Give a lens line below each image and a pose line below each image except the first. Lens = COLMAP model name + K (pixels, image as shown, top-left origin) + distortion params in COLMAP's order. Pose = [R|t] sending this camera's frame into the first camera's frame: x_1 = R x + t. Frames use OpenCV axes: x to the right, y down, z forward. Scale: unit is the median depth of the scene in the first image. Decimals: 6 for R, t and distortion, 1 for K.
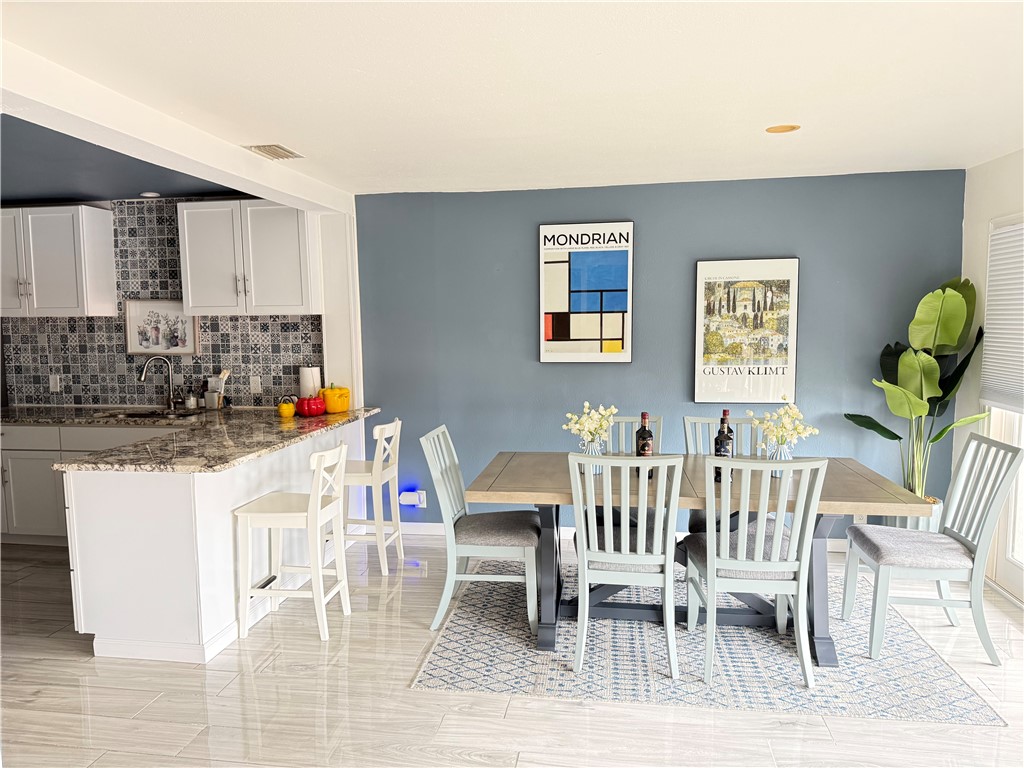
lens RADIAL K [[714.6, 0, 509.2], [0, 714.6, 388.1], [0, 0, 1]] dist [0.137607, -0.259932]
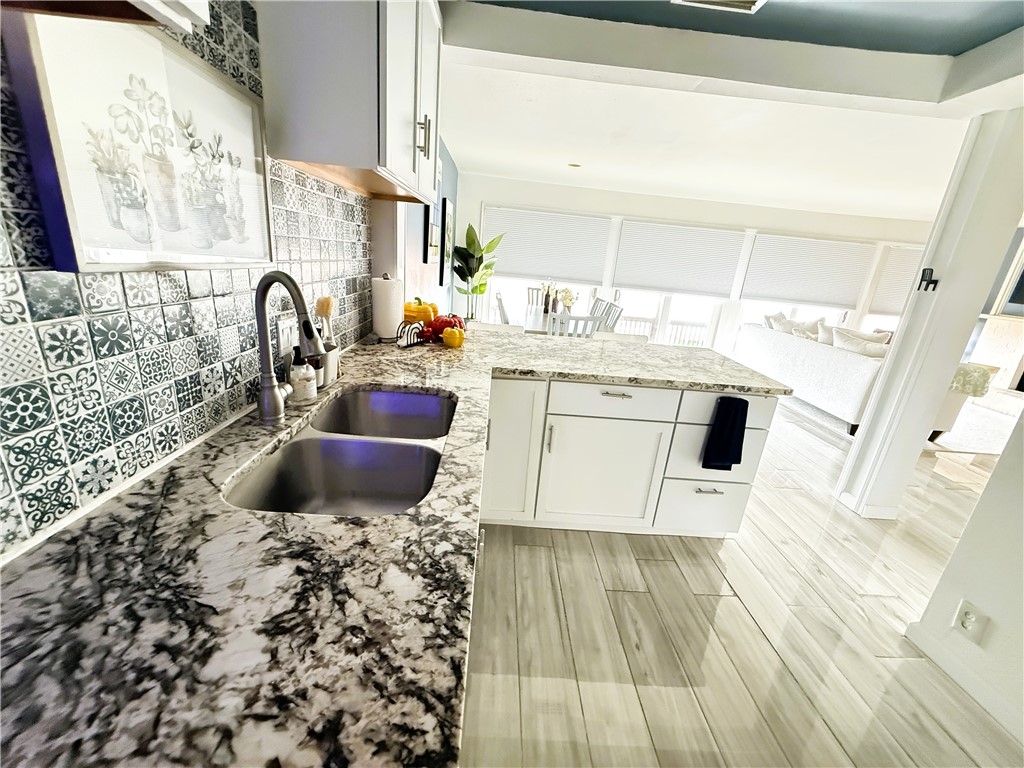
lens RADIAL K [[410.8, 0, 512.0], [0, 410.8, 384.0], [0, 0, 1]] dist [0.000388, 0.000201]
pose [[-0.176426, -0.300900, 0.937194, -0.735959], [0.013107, 0.951327, 0.307905, -0.055904], [-0.984227, 0.066607, -0.163894, 1.001645]]
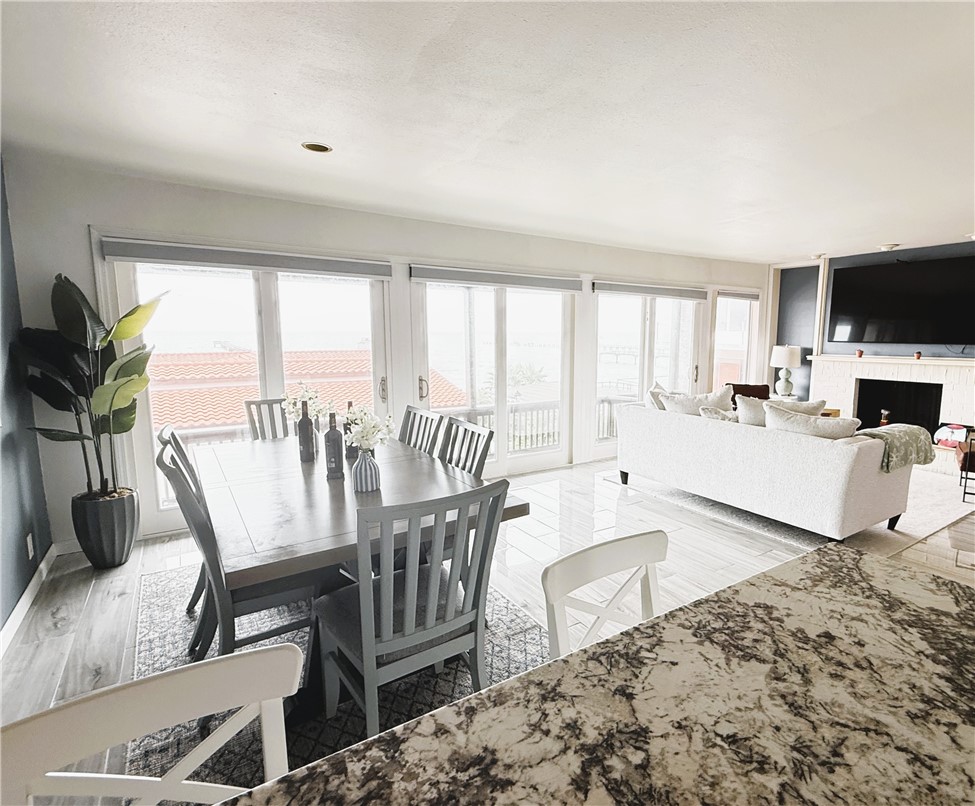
lens RADIAL K [[518.2, 0, 551.6], [0, 518.2, 403.2], [0, 0, 1]] dist [-0.001969, -0.000351]
pose [[-0.696800, -0.093222, 0.711181, -0.340892], [0.069293, 0.978131, 0.196106, -0.062390], [-0.713910, 0.185926, -0.675103, 0.922661]]
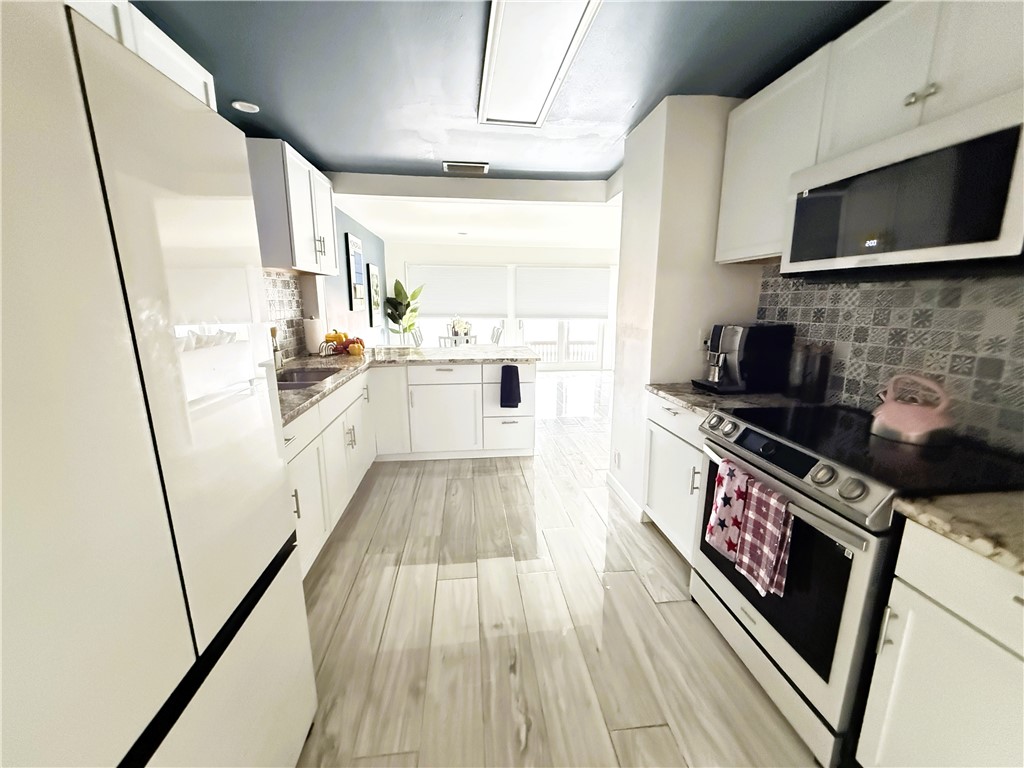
lens RADIAL K [[406.8, 0, 512.3], [0, 406.8, 385.2], [0, 0, 1]] dist [-0.014199, 0.003943]
pose [[-0.270796, -0.188963, 0.943908, -1.054492], [0.091634, 0.971032, 0.220681, -0.043751], [-0.958266, 0.146254, -0.245636, 0.913034]]
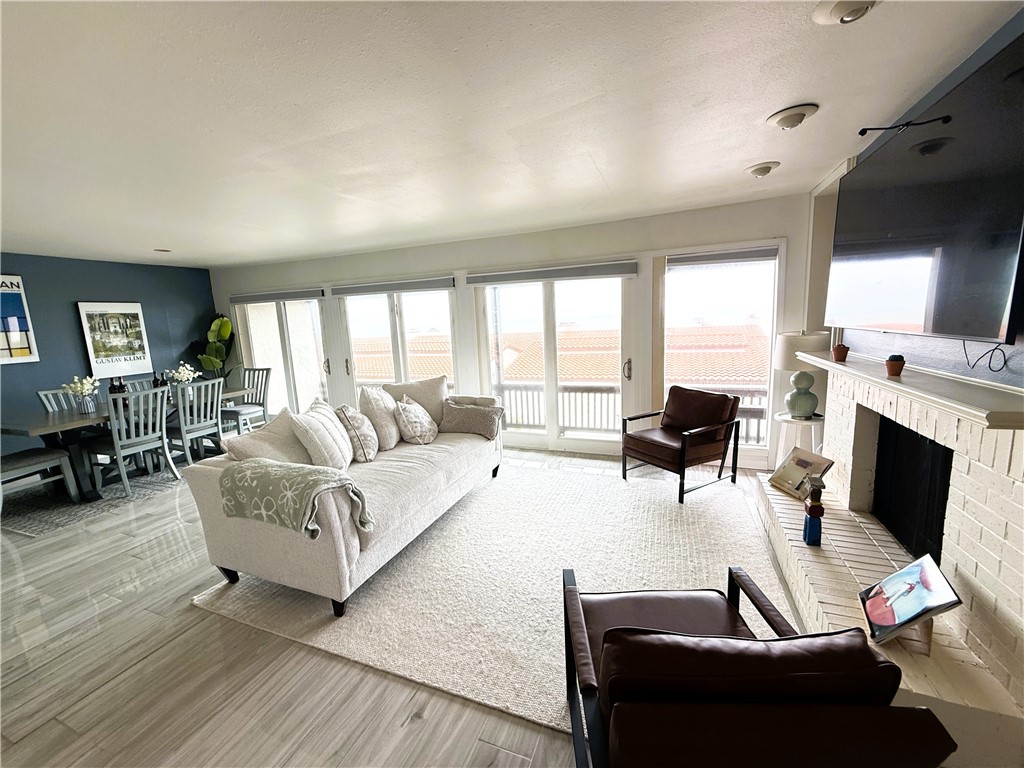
lens RADIAL K [[406.8, 0, 512.3], [0, 406.8, 385.2], [0, 0, 1]] dist [-0.014199, 0.003943]
pose [[0.217631, -0.154576, 0.963713, -0.491362], [0.136271, 0.982521, 0.126819, 0.048623], [-0.966471, 0.103726, 0.234891, -0.261794]]
